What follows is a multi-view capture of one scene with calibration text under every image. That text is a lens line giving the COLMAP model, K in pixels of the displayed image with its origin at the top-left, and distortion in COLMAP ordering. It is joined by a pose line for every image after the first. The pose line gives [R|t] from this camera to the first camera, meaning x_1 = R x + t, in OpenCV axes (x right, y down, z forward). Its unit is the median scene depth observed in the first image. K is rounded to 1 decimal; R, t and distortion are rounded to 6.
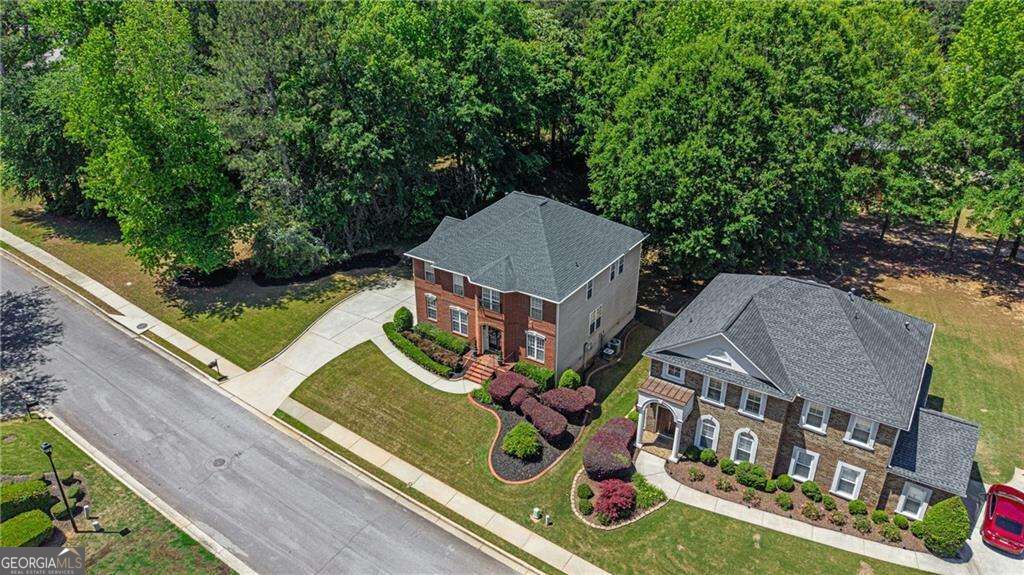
lens RADIAL K [[693.9, 0, 512.0], [0, 693.9, 287.5], [0, 0, 1]] dist [-0.000099, -0.001585]
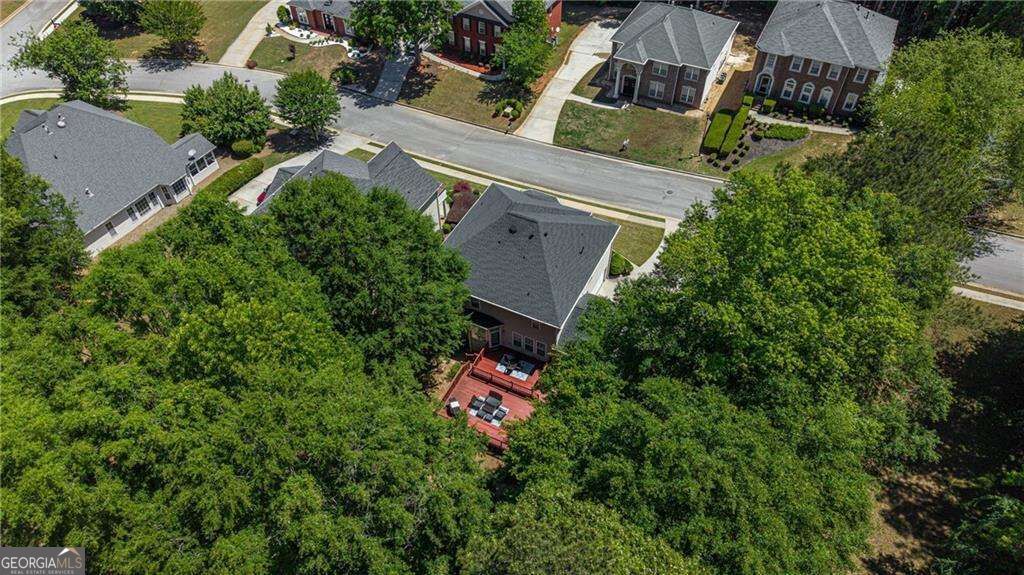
lens RADIAL K [[679.1, 0, 512.0], [0, 679.1, 287.5], [0, 0, 1]] dist [-0.000516, -0.000224]
pose [[-0.991480, 0.099037, -0.084613, 0.164839], [-0.052528, 0.290433, 0.955453, -1.261622], [0.119200, 0.951756, -0.282756, 1.539241]]
